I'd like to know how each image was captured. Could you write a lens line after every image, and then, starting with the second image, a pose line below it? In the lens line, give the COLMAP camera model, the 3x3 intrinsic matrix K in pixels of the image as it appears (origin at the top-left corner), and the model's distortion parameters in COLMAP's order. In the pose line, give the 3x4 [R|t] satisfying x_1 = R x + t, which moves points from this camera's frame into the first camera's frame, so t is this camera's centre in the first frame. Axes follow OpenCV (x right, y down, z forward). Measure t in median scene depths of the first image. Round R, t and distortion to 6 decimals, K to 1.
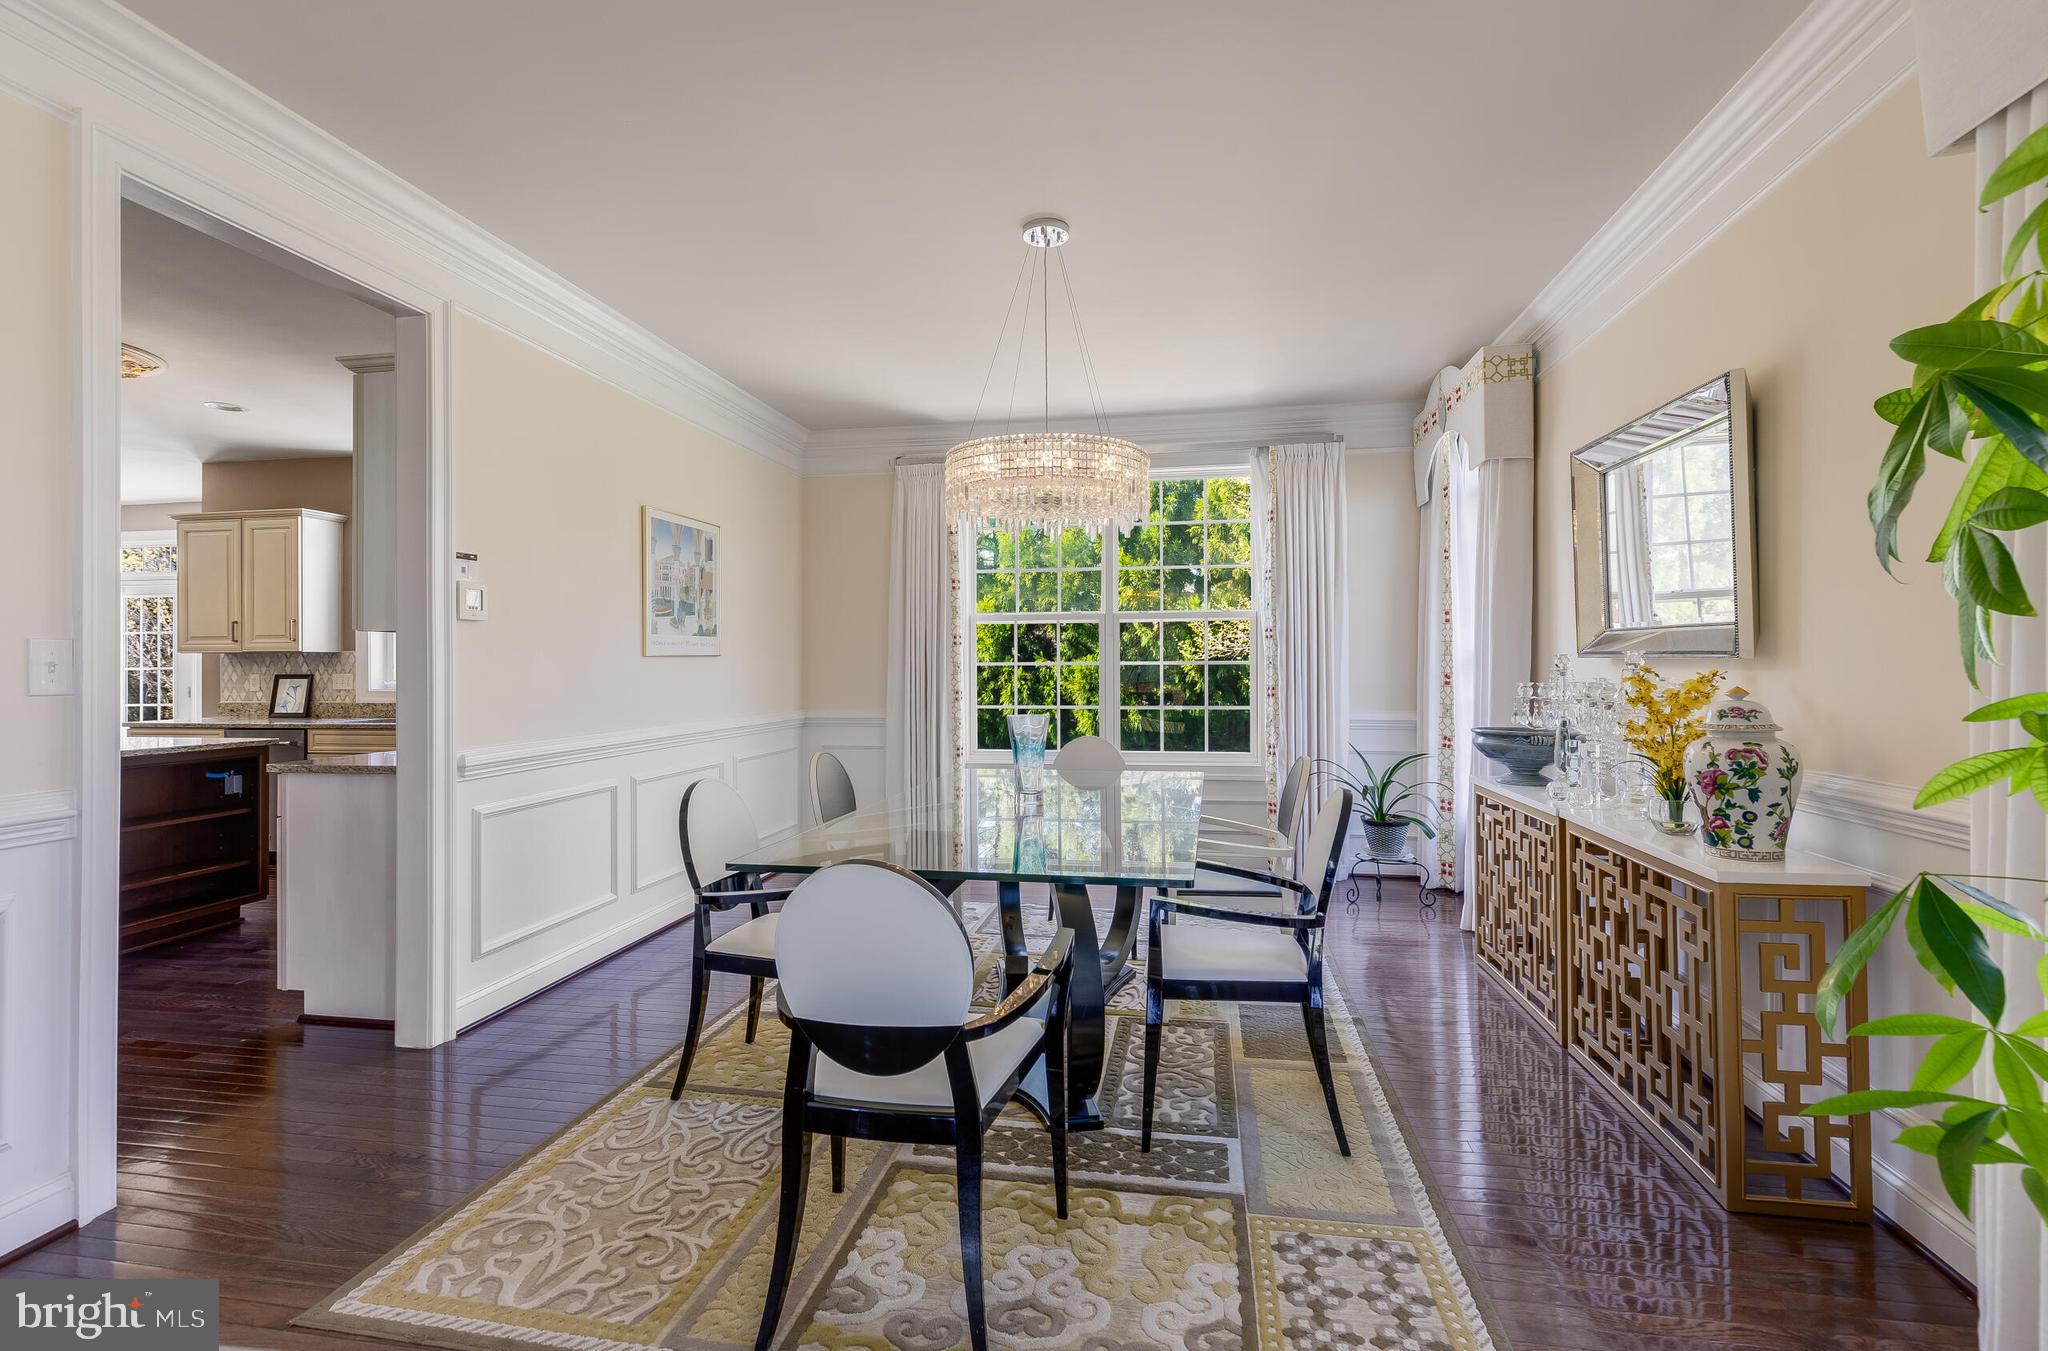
lens RADIAL K [[927.6, 0, 1021.2], [0, 927.6, 660.6], [0, 0, 1]] dist [0.002488, 0.000215]
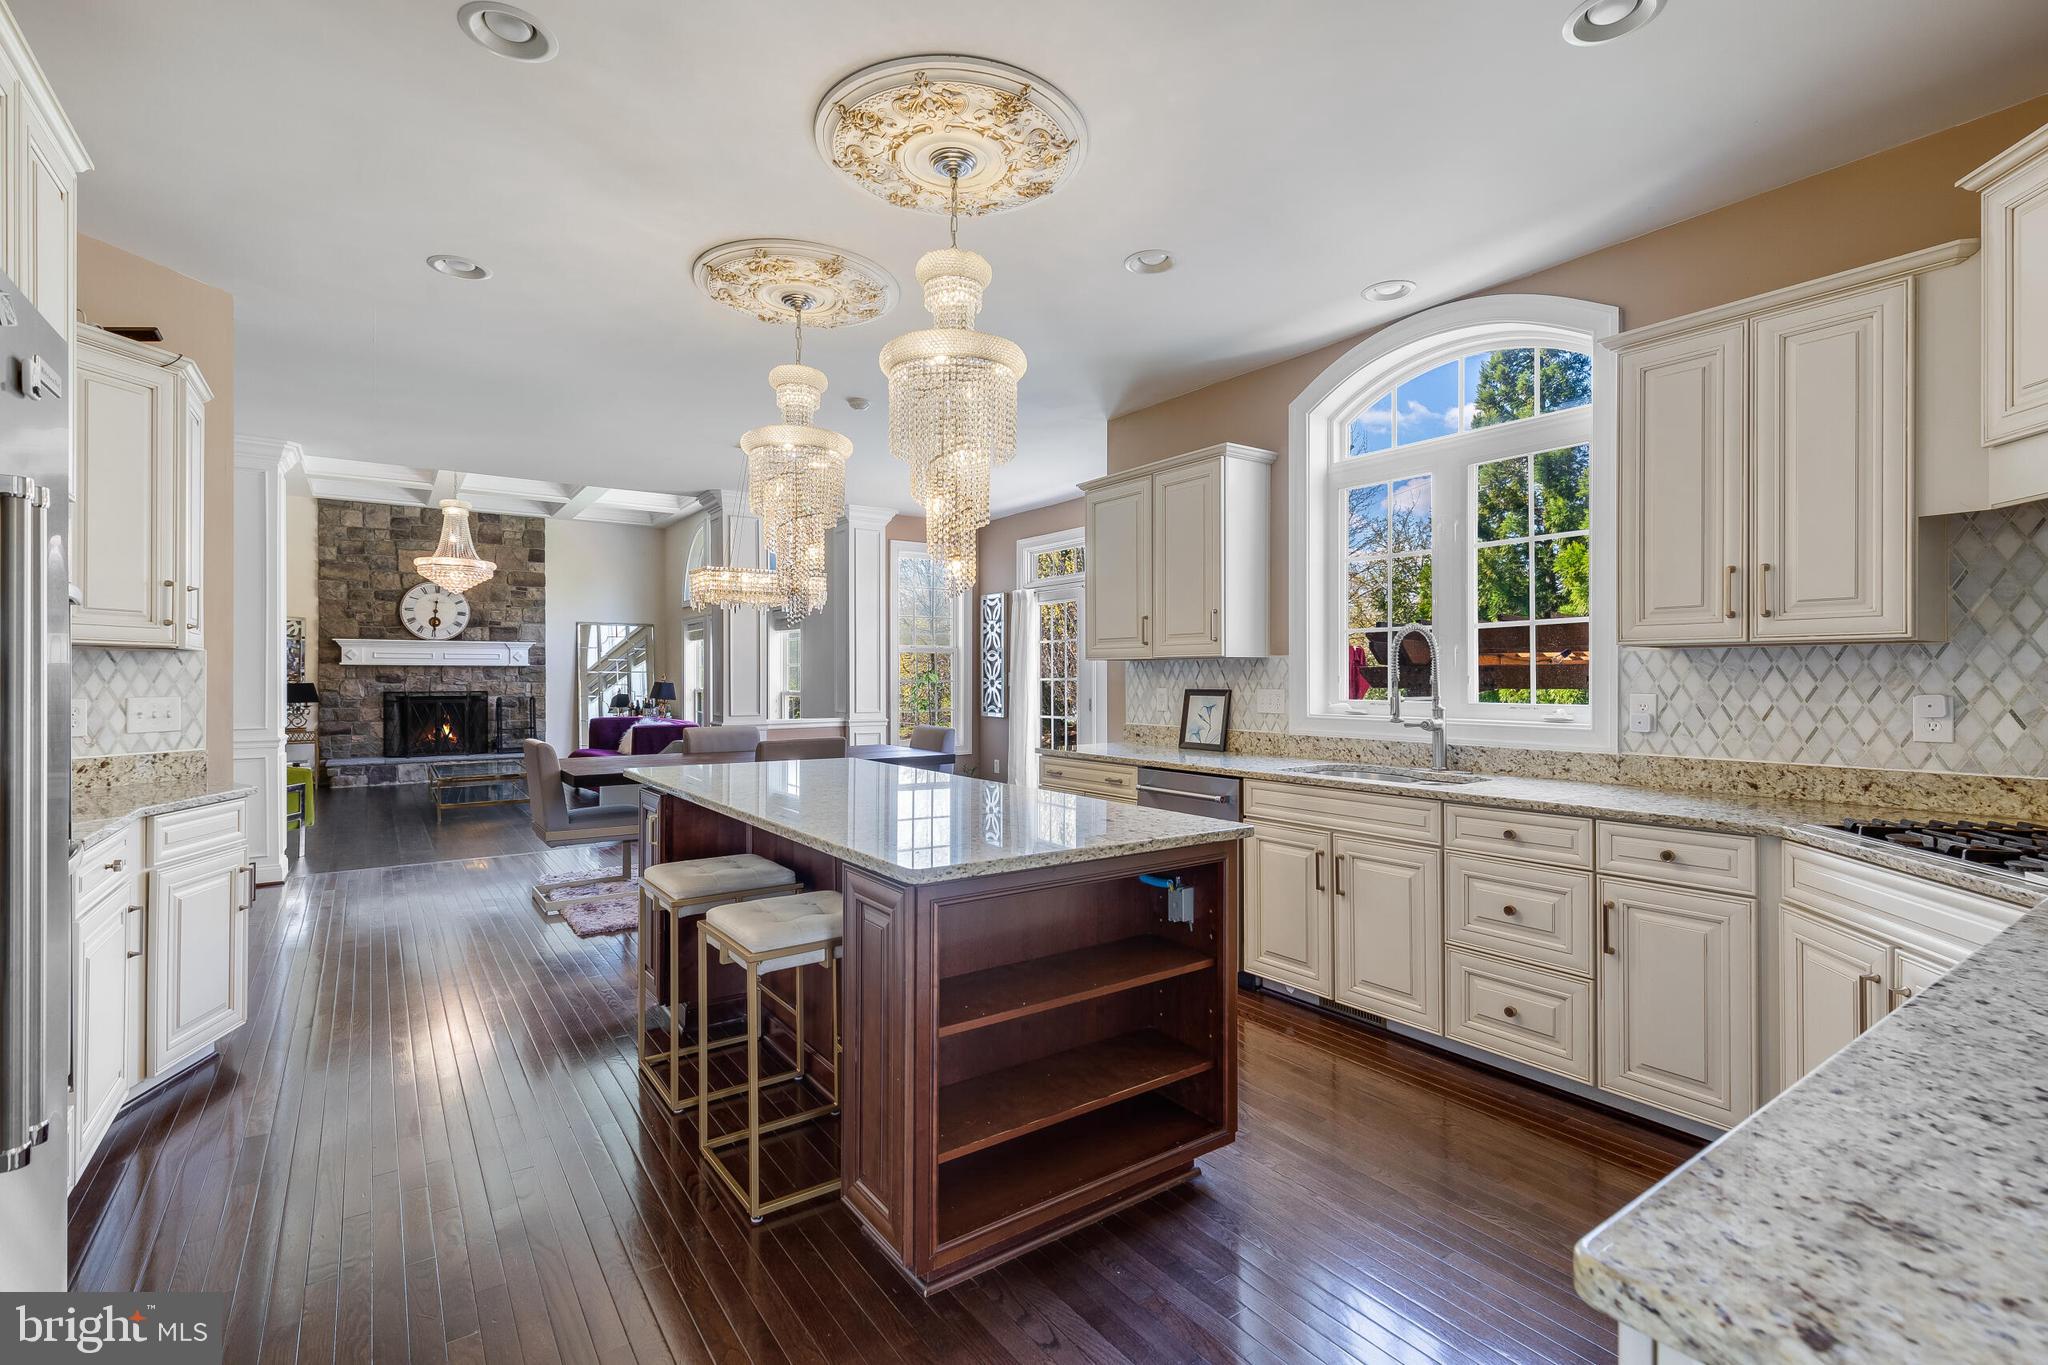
lens RADIAL K [[920.4, 0, 1035.1], [0, 920.4, 679.3], [0, 0, 1]] dist [-0.002120, 0.000239]
pose [[0.715137, 0.006265, -0.698956, -0.385270], [0.001768, 0.999940, 0.010772, -0.000765], [0.698982, -0.008939, 0.715084, 0.403820]]
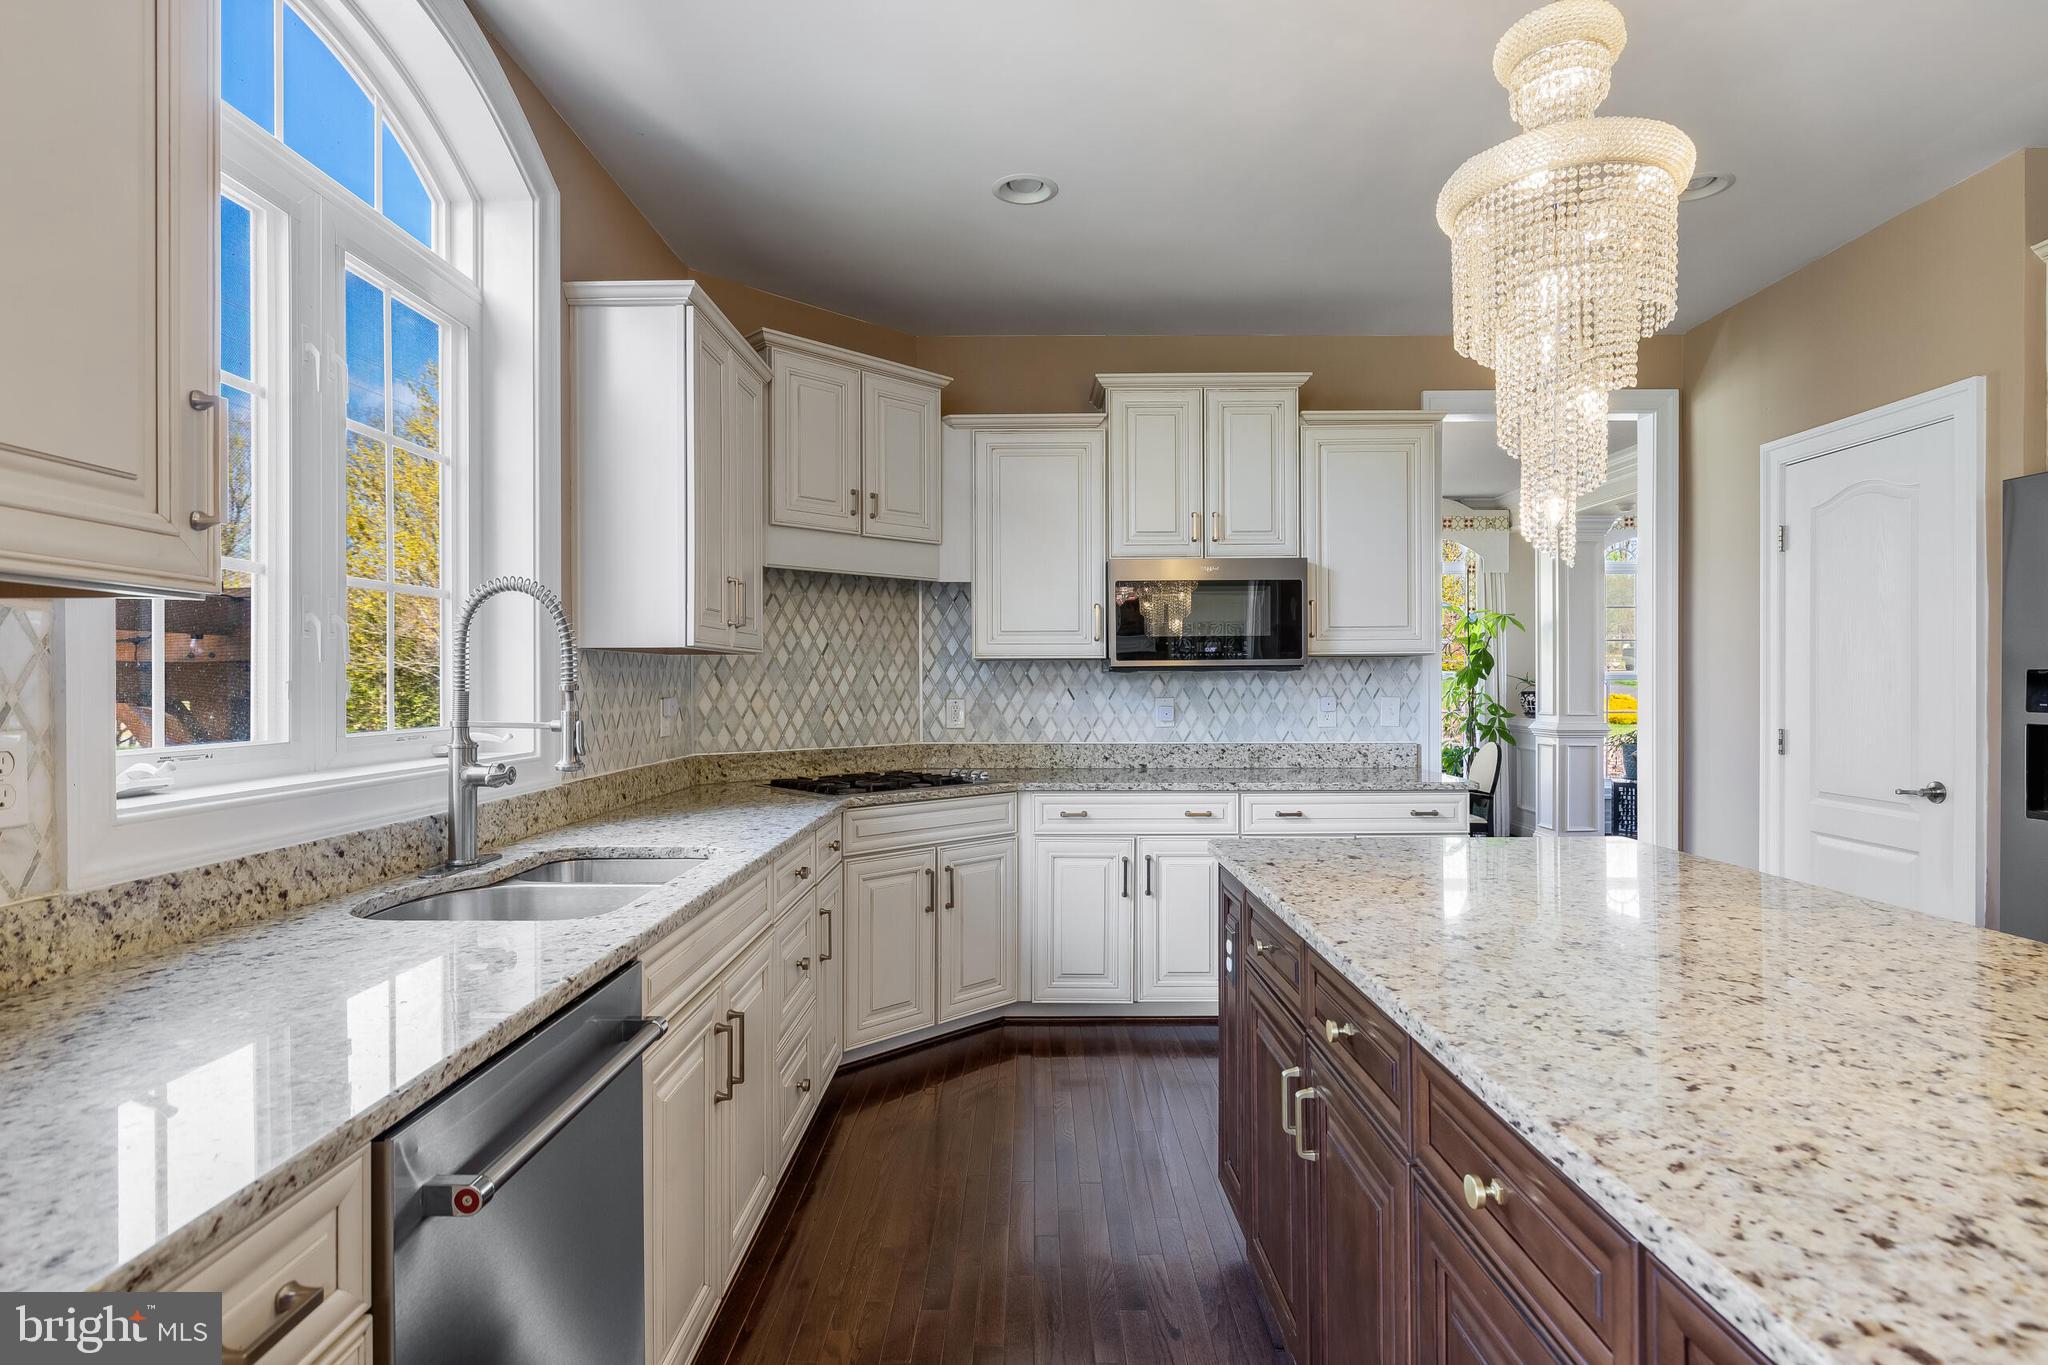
lens RADIAL K [[1037.1, 0, 1021.8], [0, 1037.1, 688.3], [0, 0, 1]] dist [-0.000865, -0.000589]
pose [[-0.169599, 0.000712, 0.985513, -0.930975], [-0.002885, 0.999995, -0.001219, 0.005751], [-0.985509, -0.003050, -0.169596, 0.845075]]
